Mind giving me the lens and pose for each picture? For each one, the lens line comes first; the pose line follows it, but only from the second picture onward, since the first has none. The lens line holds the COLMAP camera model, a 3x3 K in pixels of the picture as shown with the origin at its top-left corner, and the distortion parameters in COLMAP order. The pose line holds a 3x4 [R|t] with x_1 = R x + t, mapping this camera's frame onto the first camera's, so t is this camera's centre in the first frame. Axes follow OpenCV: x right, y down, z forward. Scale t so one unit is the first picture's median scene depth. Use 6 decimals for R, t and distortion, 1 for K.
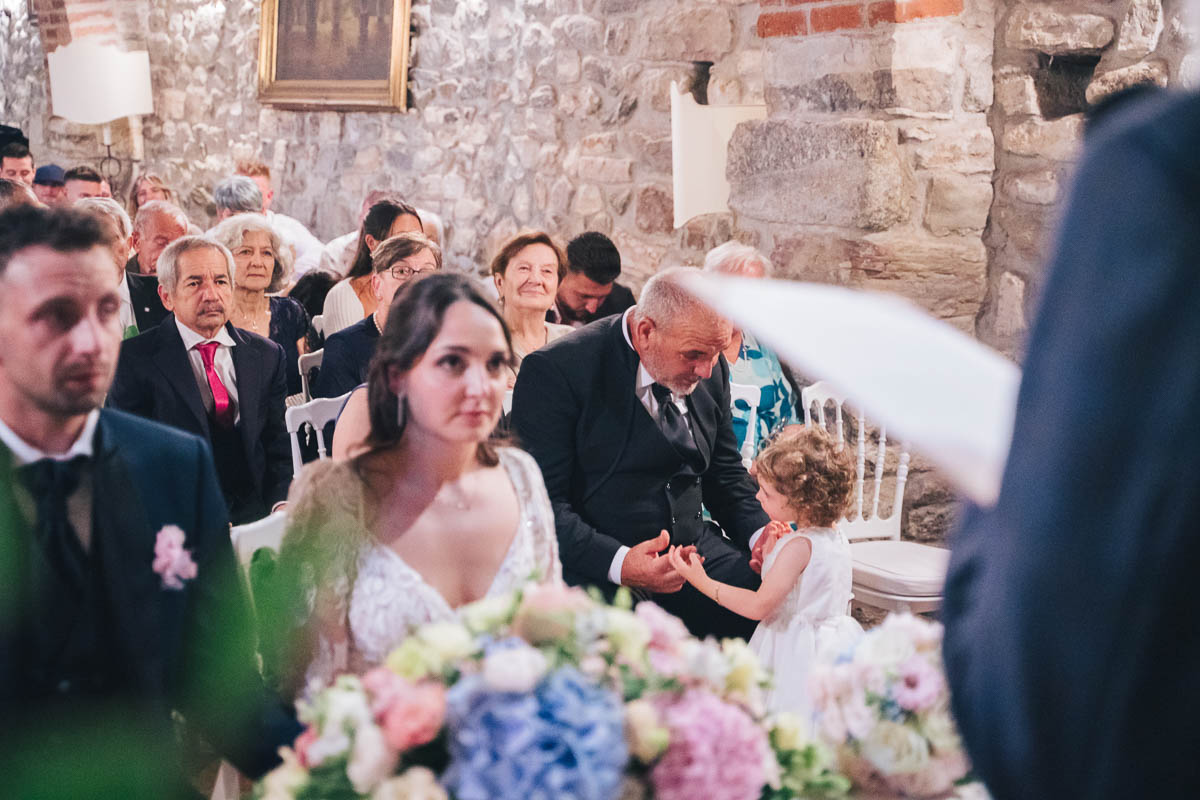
lens RADIAL K [[1875.4, 0, 589.1], [0, 1875.4, 373.7], [0, 0, 1]] dist [0.163620, 0.000000]
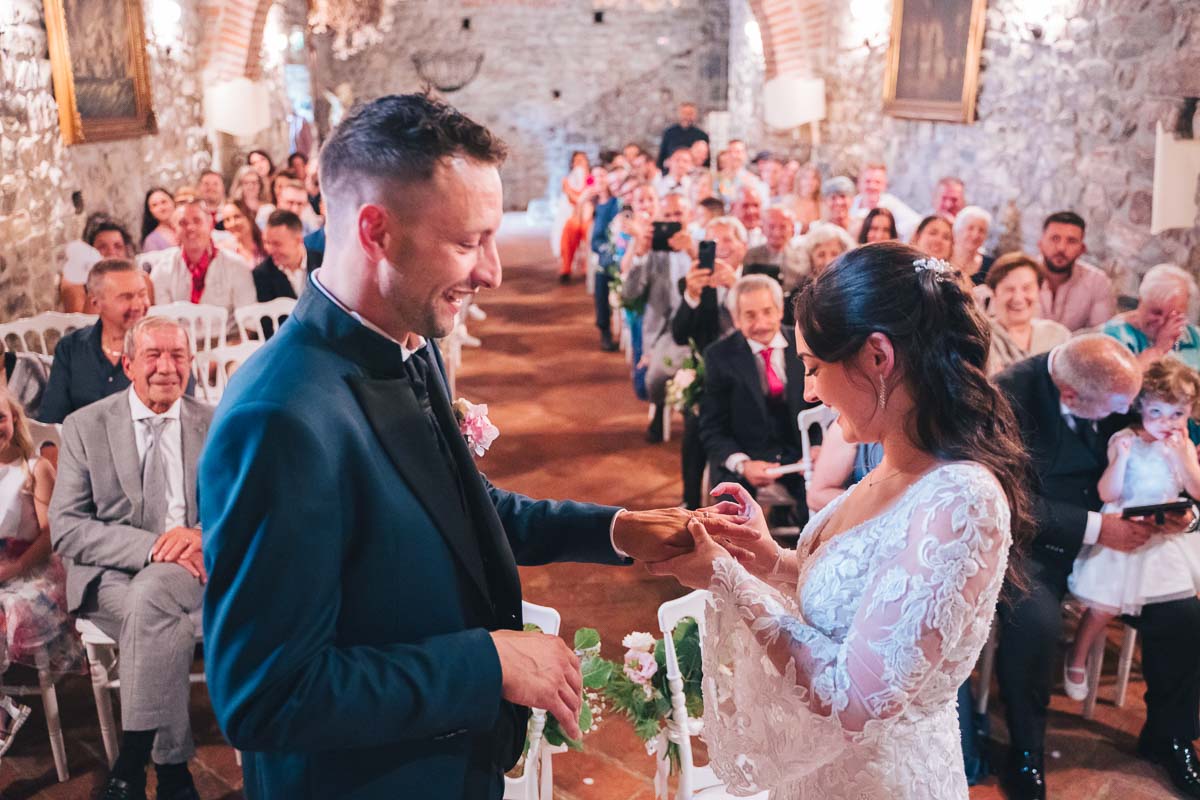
lens RADIAL K [[1028.5, 0, 612.2], [0, 1028.5, 369.1], [0, 0, 1]] dist [-0.067404, 0.056504]
pose [[0.883390, 0.082368, -0.461344, 0.040561], [-0.009533, 0.987388, 0.158033, -0.078694], [0.468542, -0.135207, 0.873033, 0.153553]]
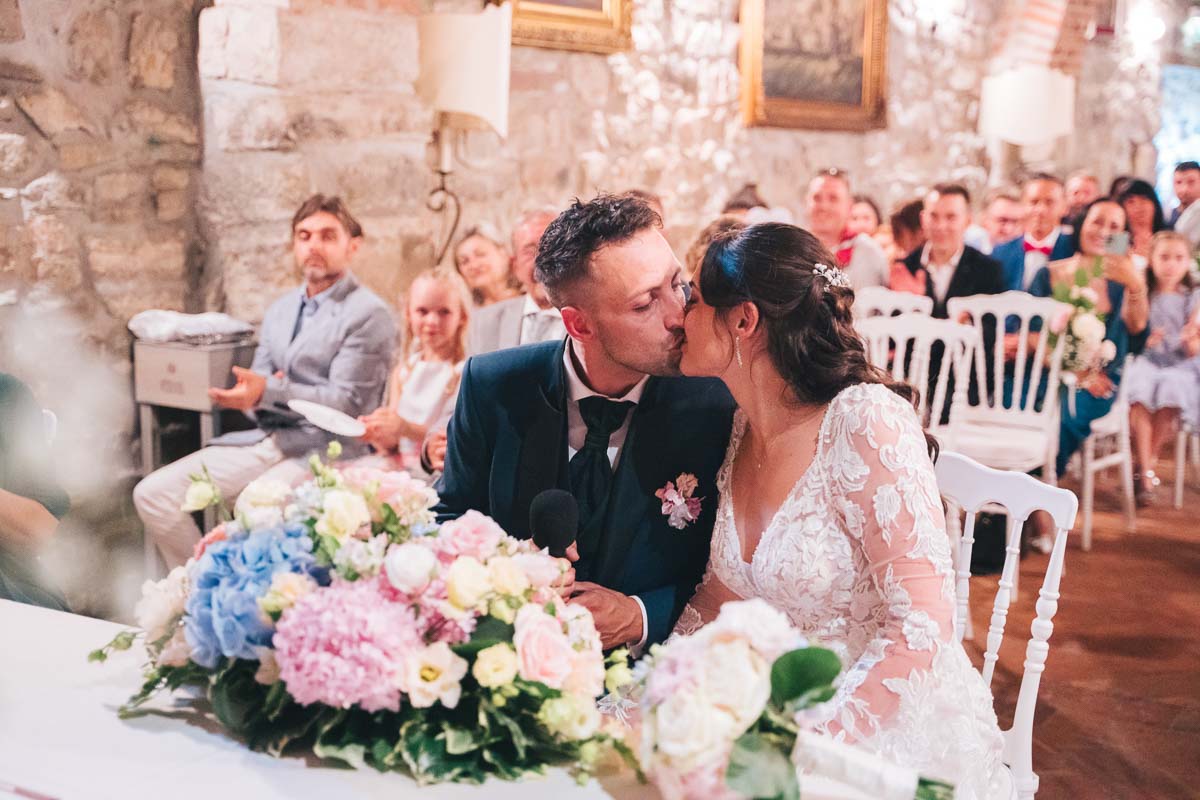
lens RADIAL K [[1693.0, 0, 609.2], [0, 1693.0, 398.9], [0, 0, 1]] dist [0.046071, 0.000000]
pose [[0.318802, 0.074679, -0.944875, 0.296362], [-0.089258, 0.994826, 0.048511, 0.005882], [0.943609, 0.068873, 0.323818, 0.244039]]
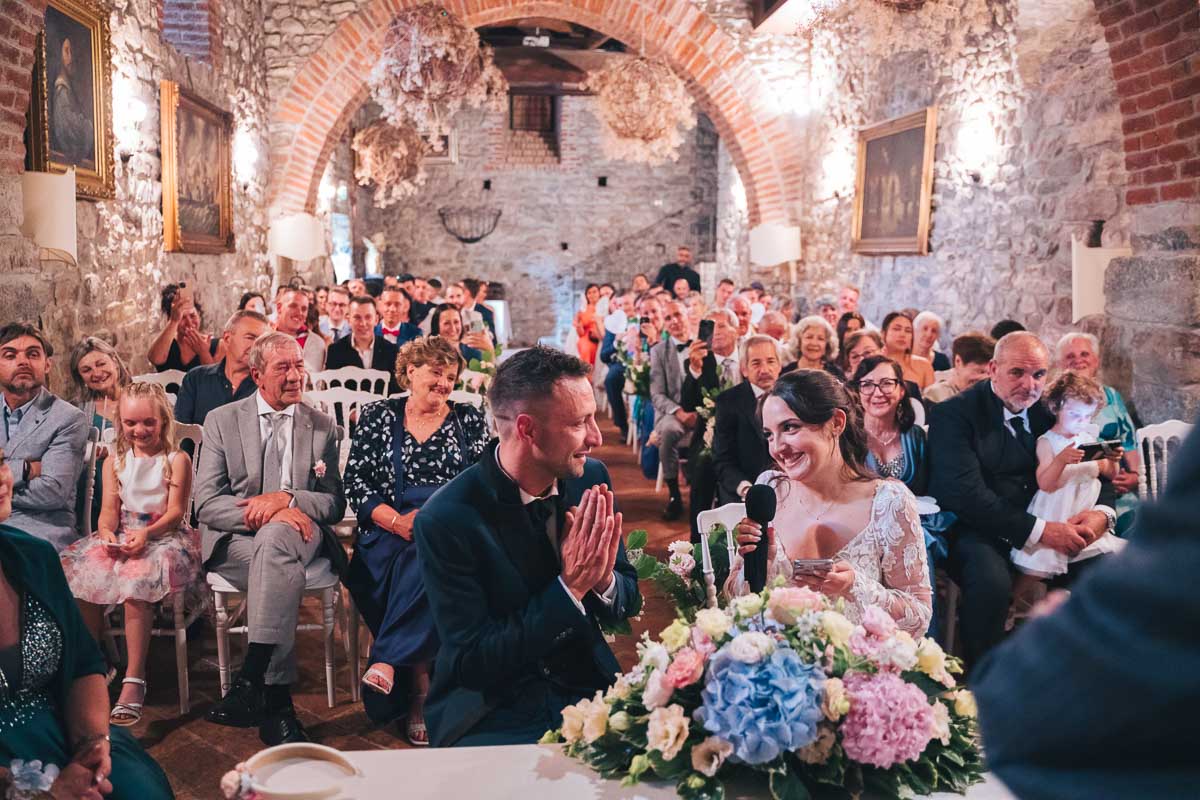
lens RADIAL K [[969.7, 0, 608.5], [0, 969.7, 403.7], [0, 0, 1]] dist [-0.122157, 0.075409]
pose [[0.888890, 0.034887, -0.456790, 0.055185], [-0.026909, 0.999351, 0.023959, -0.014038], [0.457329, -0.009005, 0.889252, 0.073892]]
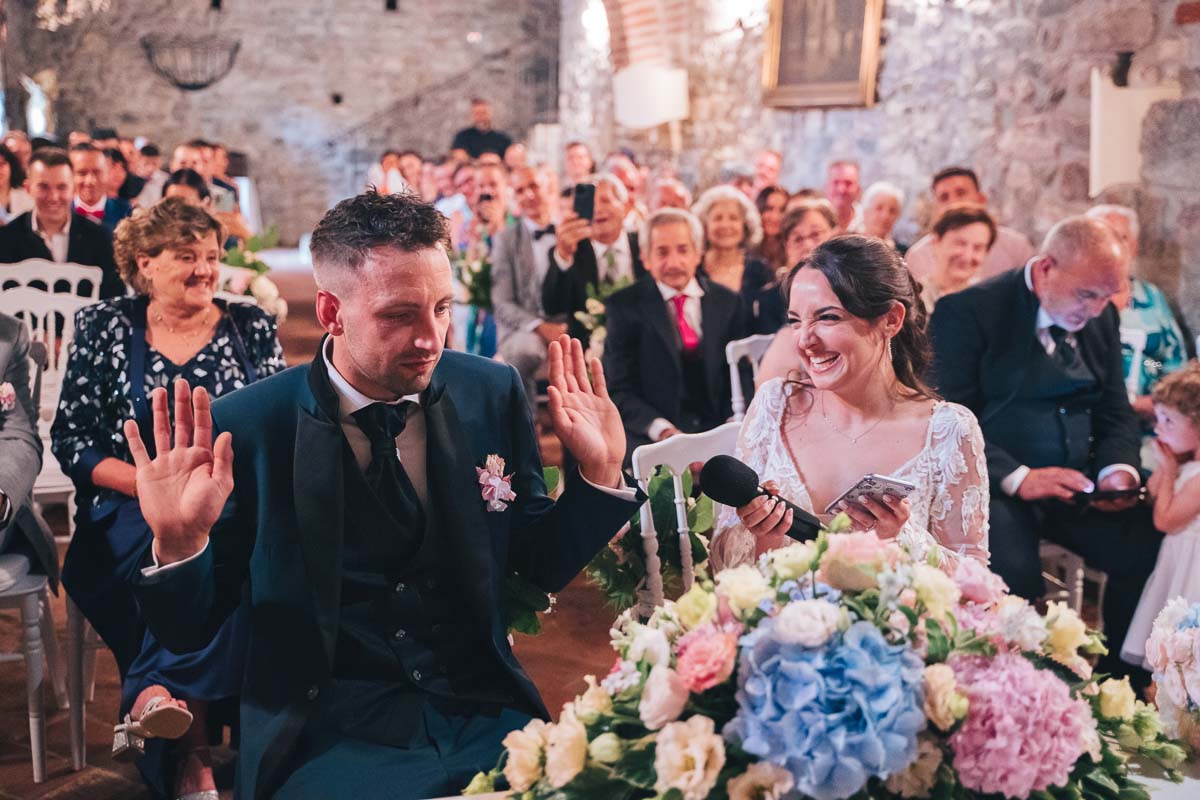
lens RADIAL K [[1354.7, 0, 601.7], [0, 1354.7, 408.2], [0, 0, 1]] dist [0.024221, 0.000000]
pose [[0.950387, 0.040714, -0.308395, 0.019444], [-0.019567, 0.997259, 0.071357, -0.000509], [0.310455, -0.061782, 0.948578, 0.083167]]
